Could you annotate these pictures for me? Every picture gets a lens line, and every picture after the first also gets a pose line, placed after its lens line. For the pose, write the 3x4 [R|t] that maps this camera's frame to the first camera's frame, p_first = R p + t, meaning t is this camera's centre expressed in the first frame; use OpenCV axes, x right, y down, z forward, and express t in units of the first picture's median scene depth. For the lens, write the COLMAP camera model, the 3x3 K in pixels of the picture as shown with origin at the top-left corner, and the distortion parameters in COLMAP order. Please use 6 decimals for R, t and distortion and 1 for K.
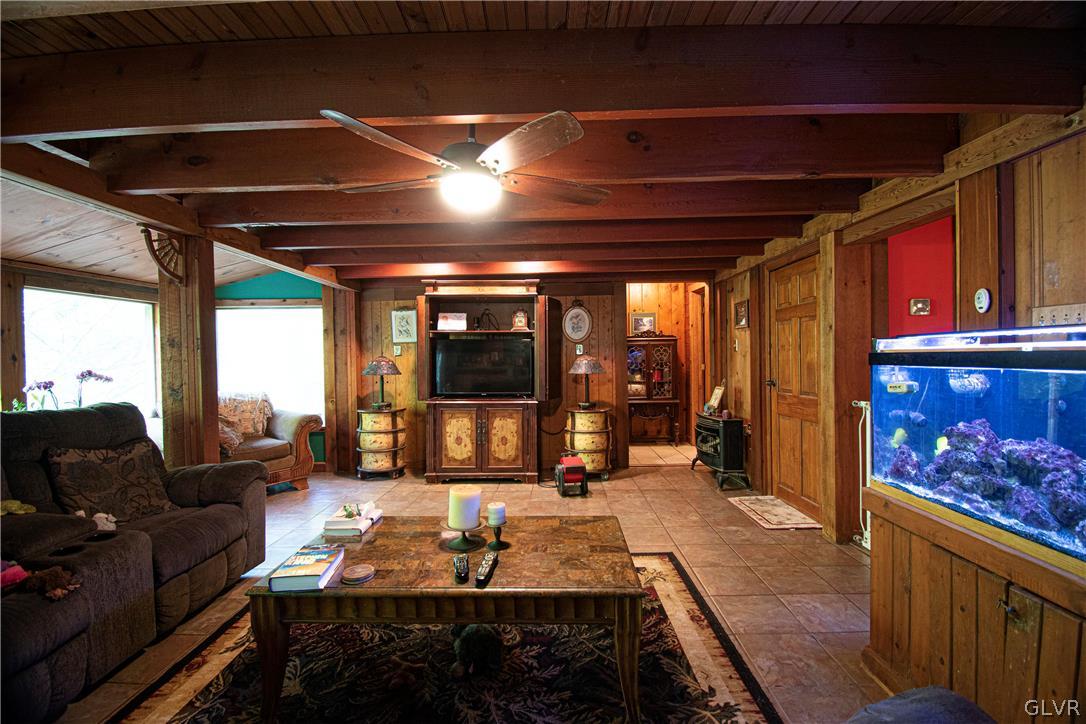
lens RADIAL K [[496.5, 0, 544.1], [0, 496.5, 367.9], [0, 0, 1]] dist [-0.030638, -0.001033]
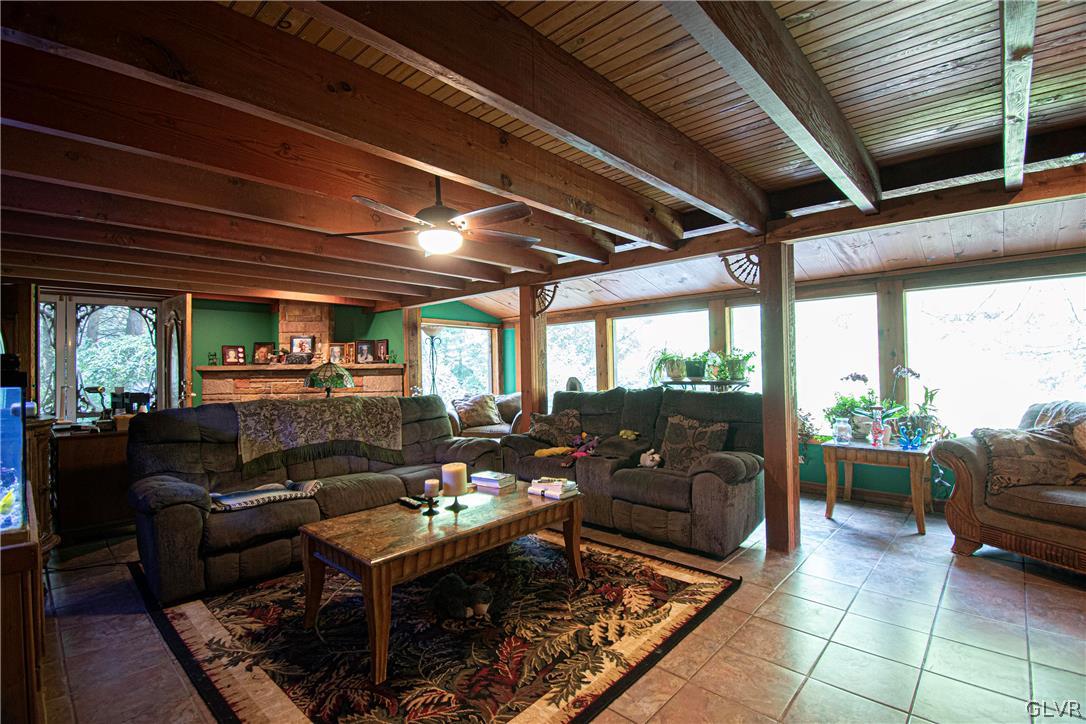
lens RADIAL K [[496.5, 0, 544.6], [0, 496.5, 354.7], [0, 0, 1]] dist [-0.030638, -0.001033]
pose [[-0.669881, 0.010433, -0.742395, 0.612776], [0.007580, 0.999945, 0.007213, -0.053801], [0.742430, -0.000796, -0.669923, 1.947867]]
